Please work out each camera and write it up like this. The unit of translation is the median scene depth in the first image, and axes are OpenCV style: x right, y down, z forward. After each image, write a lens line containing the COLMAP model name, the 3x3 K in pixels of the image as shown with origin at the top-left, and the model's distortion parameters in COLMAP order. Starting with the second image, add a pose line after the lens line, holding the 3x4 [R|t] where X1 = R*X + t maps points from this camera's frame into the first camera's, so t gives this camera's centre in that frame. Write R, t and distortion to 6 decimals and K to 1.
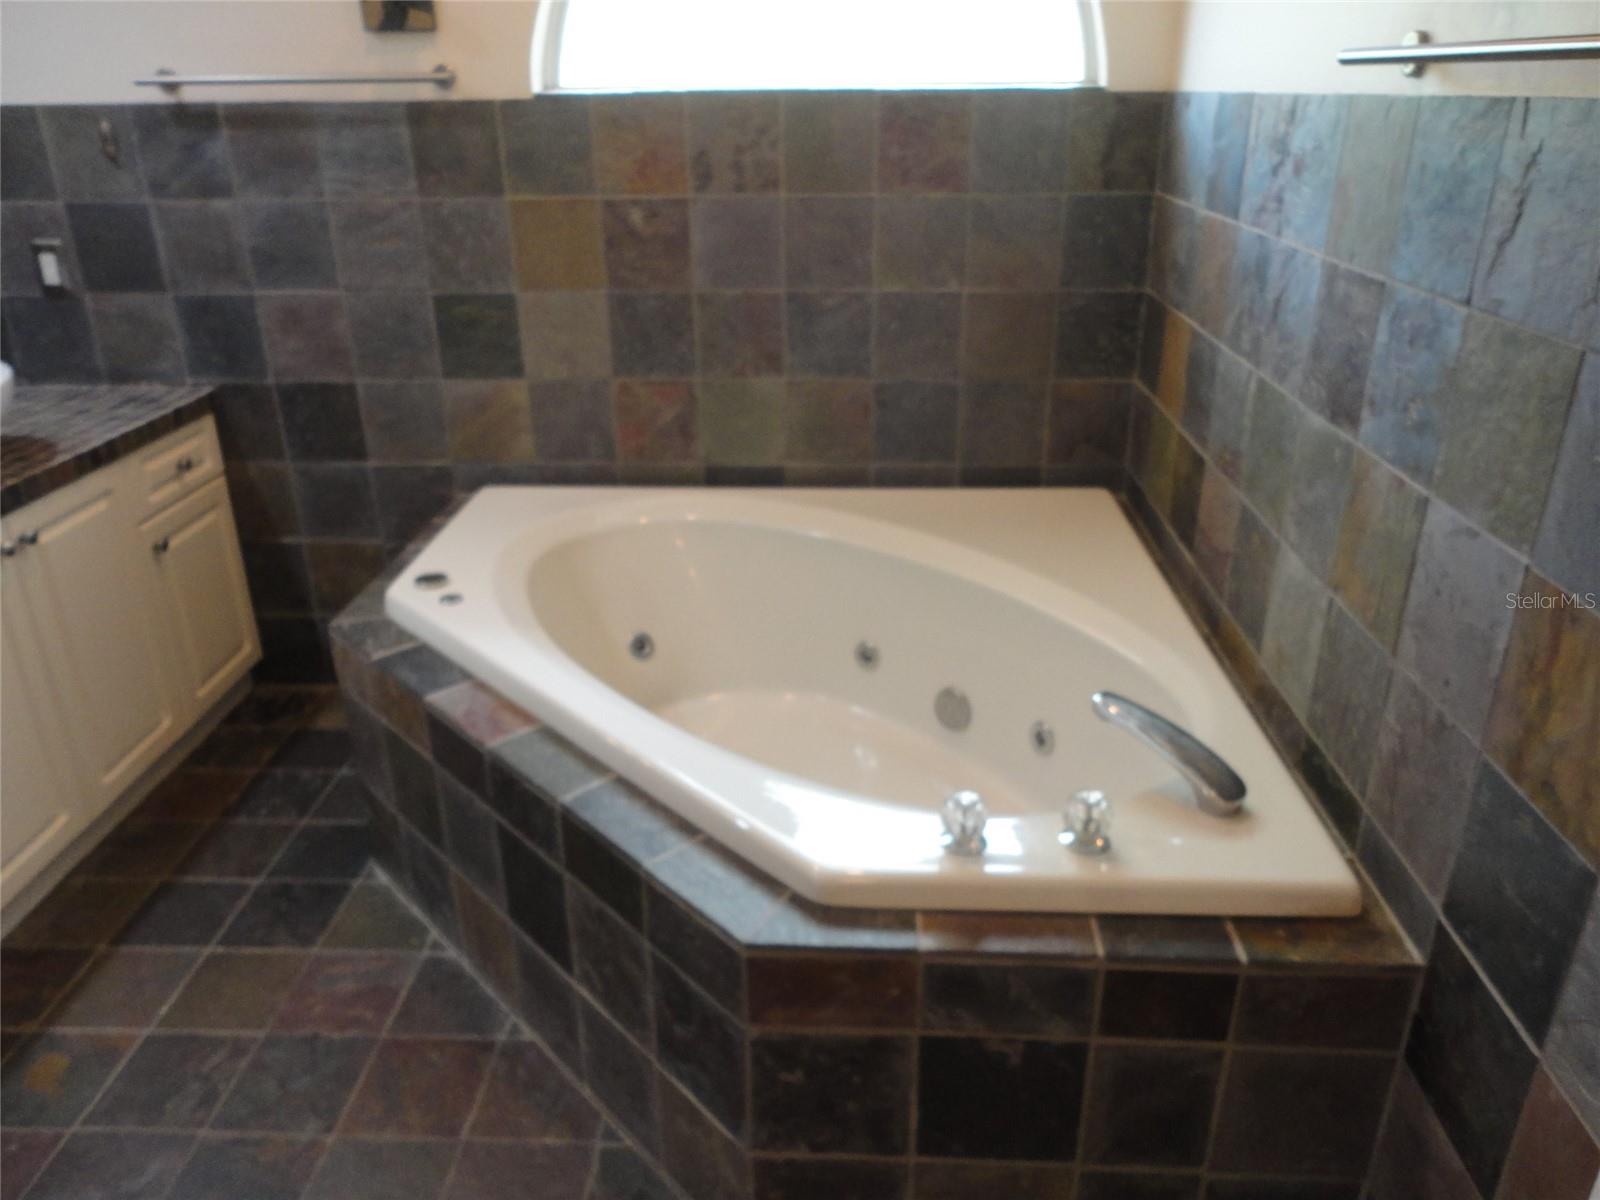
lens RADIAL K [[1172.2, 0, 798.6], [0, 1172.2, 584.3], [0, 0, 1]] dist [0.001538, 0.002499]
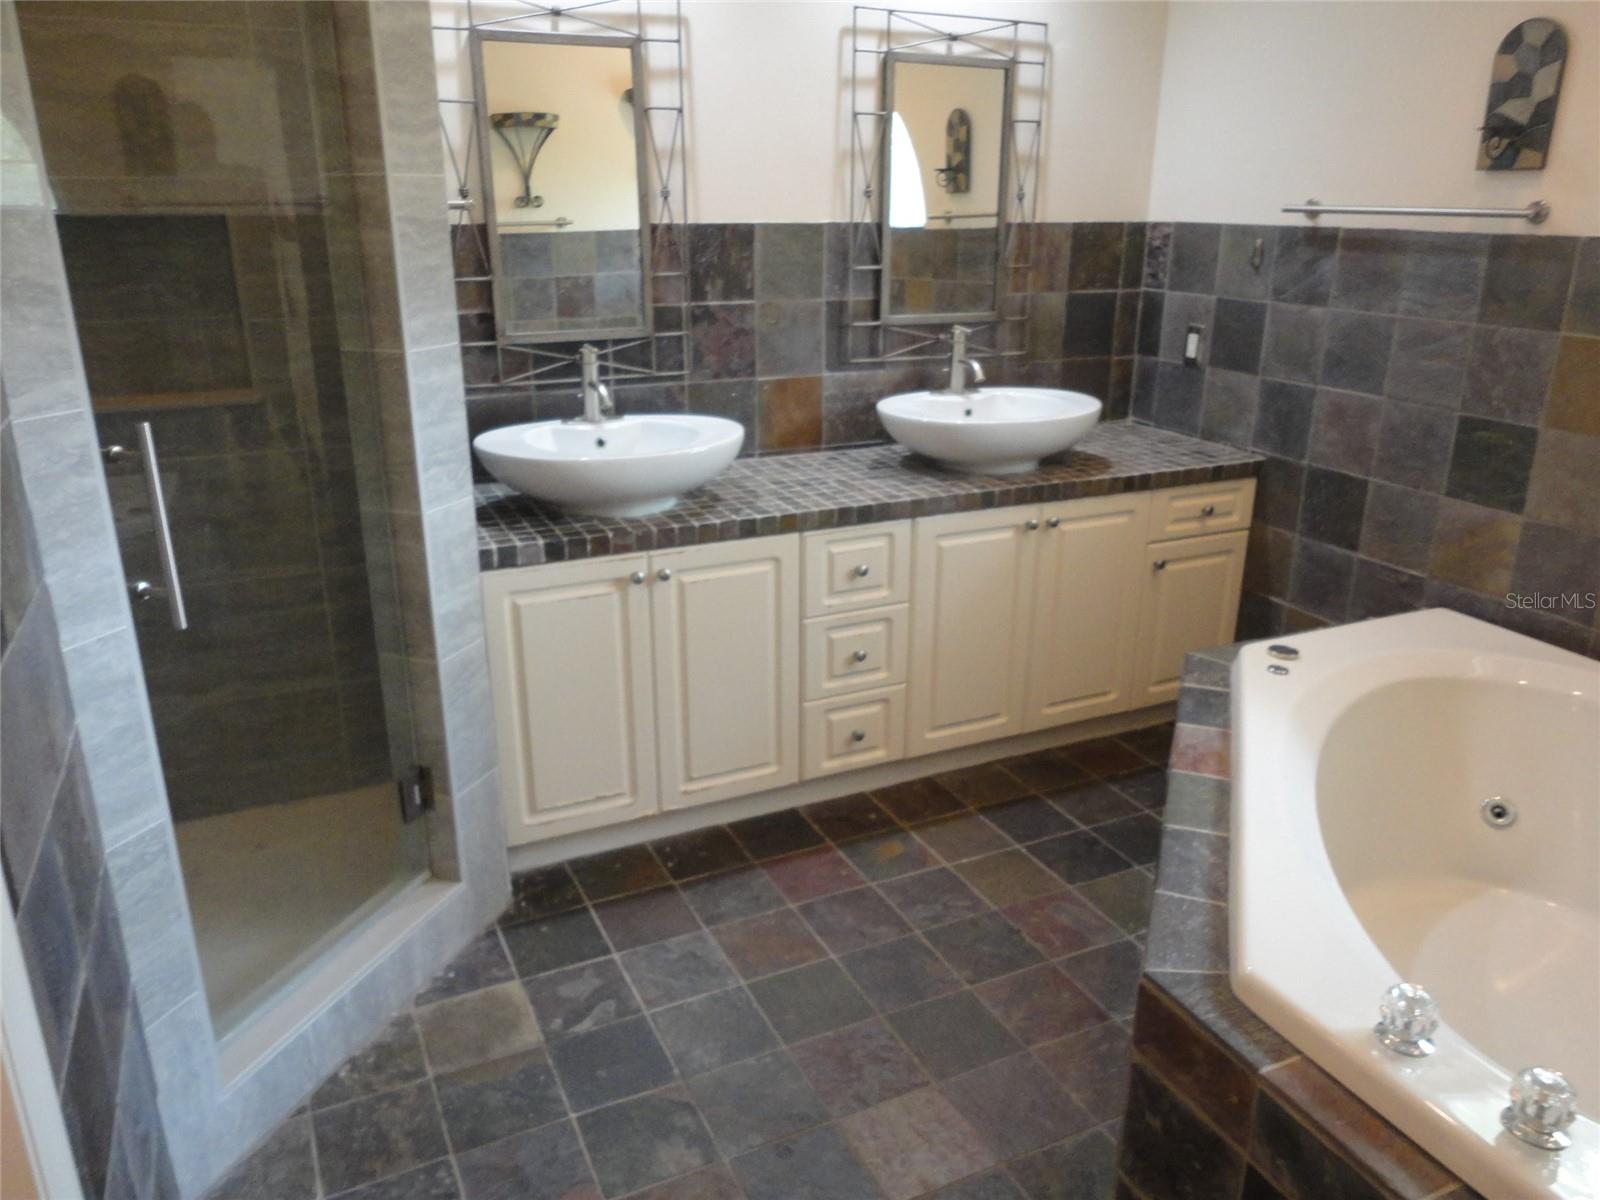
lens RADIAL K [[1172.2, 0, 798.6], [0, 1172.2, 584.3], [0, 0, 1]] dist [0.001538, 0.002499]
pose [[0.468357, 0.295730, -0.832578, 0.322236], [-0.358921, 0.924748, 0.126562, -0.032912], [0.807352, 0.239553, 0.539256, 0.013271]]
